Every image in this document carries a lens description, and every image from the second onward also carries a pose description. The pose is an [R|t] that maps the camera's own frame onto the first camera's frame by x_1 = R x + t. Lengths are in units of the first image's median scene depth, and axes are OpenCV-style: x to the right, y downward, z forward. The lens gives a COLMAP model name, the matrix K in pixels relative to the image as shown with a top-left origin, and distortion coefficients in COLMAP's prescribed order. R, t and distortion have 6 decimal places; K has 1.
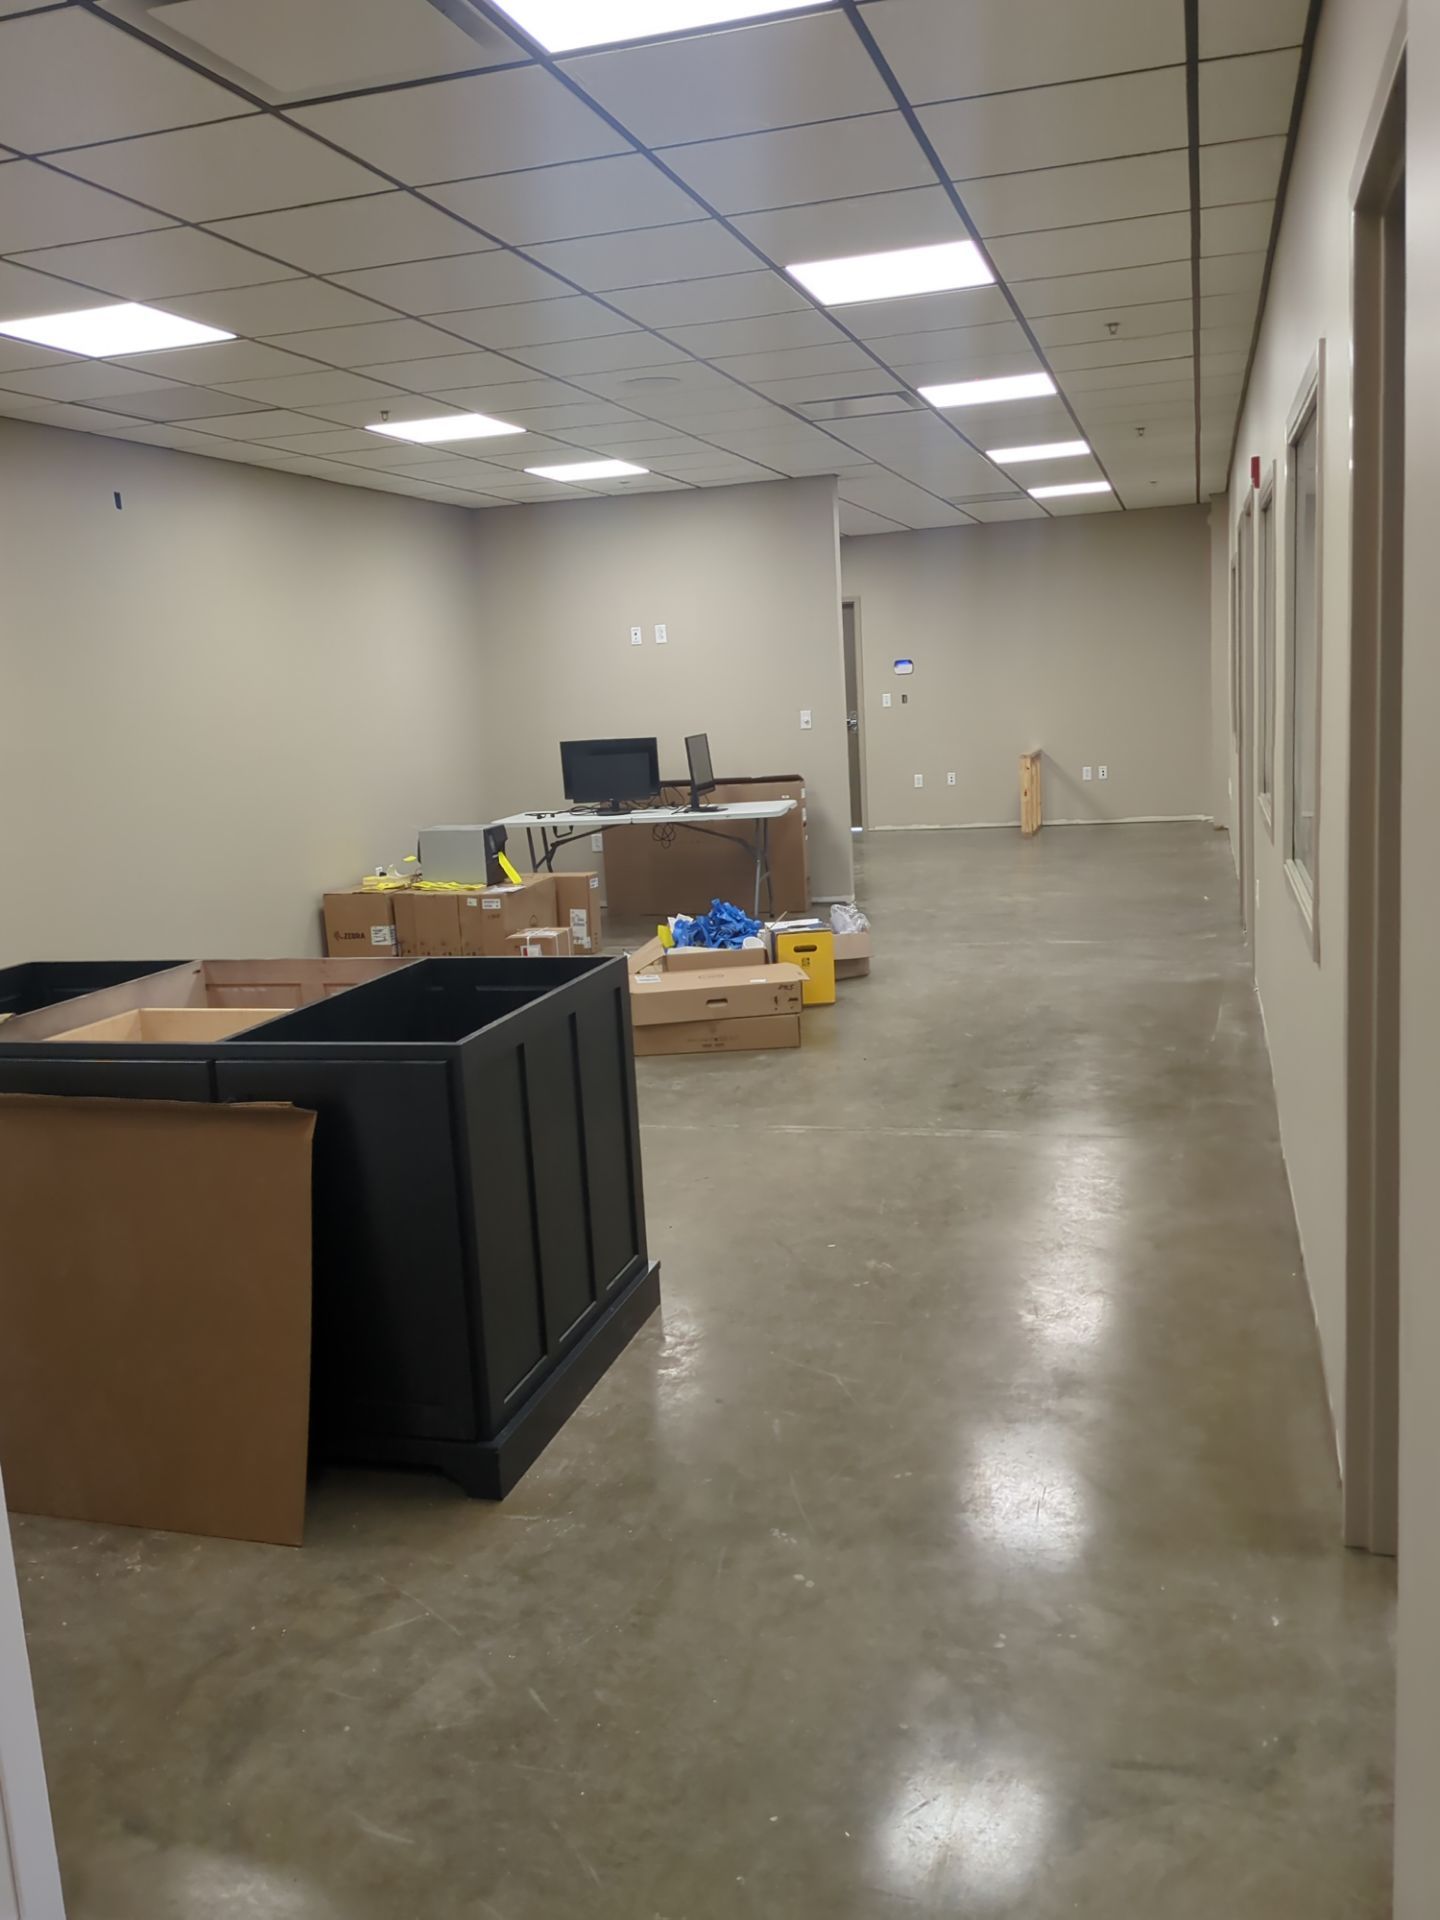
lens RADIAL K [[1569.9, 0, 713.8], [0, 1569.9, 920.0], [0, 0, 1]] dist [0.019494, 0.001153]
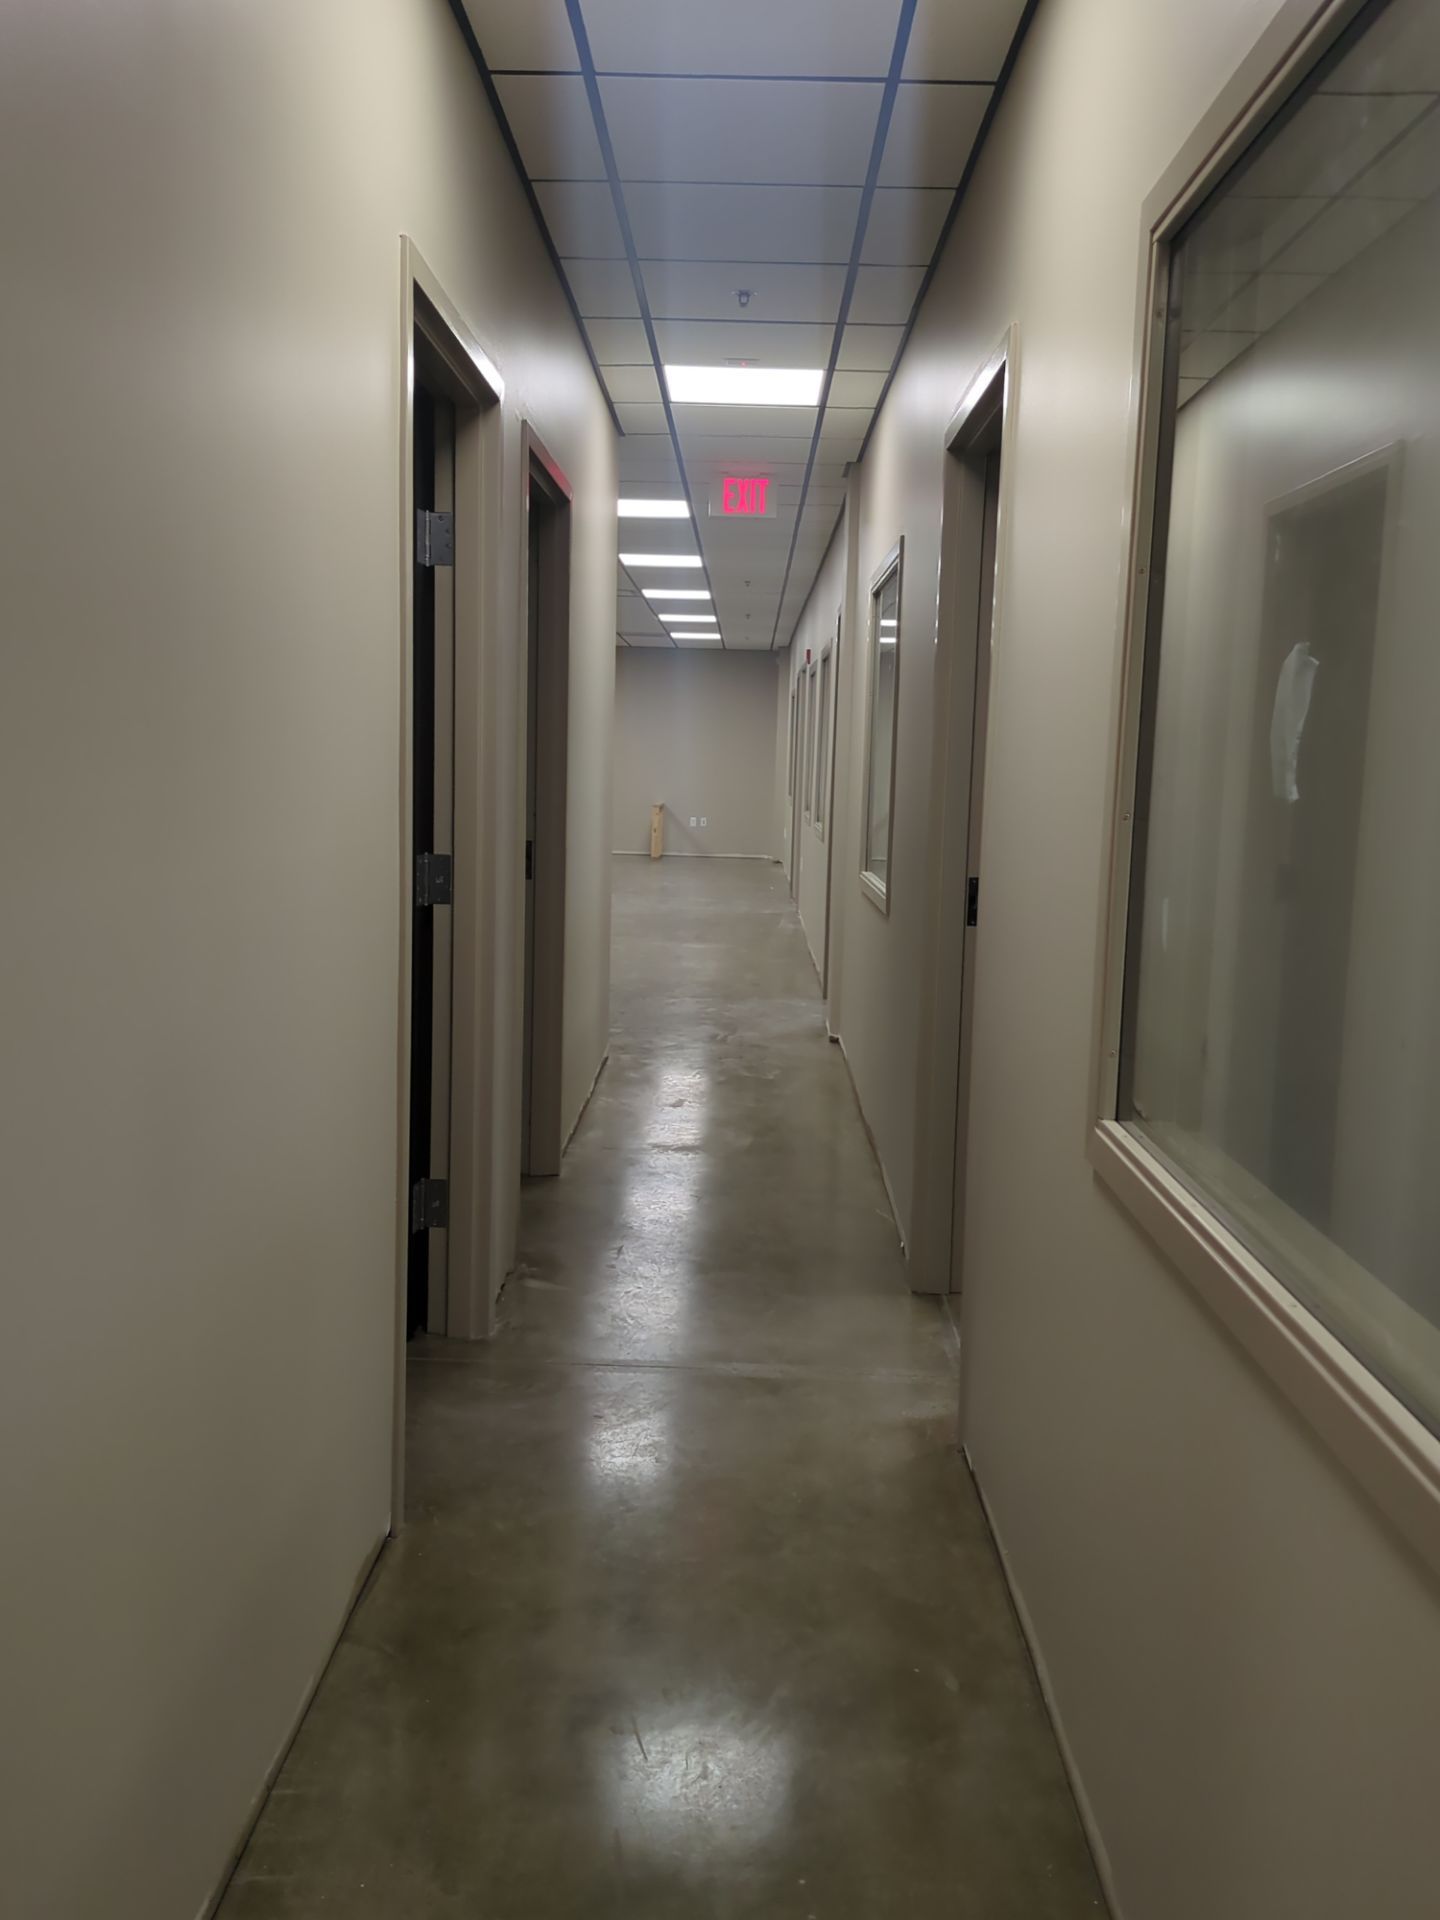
lens RADIAL K [[1569.9, 0, 713.8], [0, 1569.9, 920.0], [0, 0, 1]] dist [0.019494, 0.001153]
pose [[0.959626, 0.055352, 0.275778, -0.166117], [-0.040029, 0.997342, -0.060889, 0.099637], [-0.278415, 0.047392, 0.959291, -0.474712]]
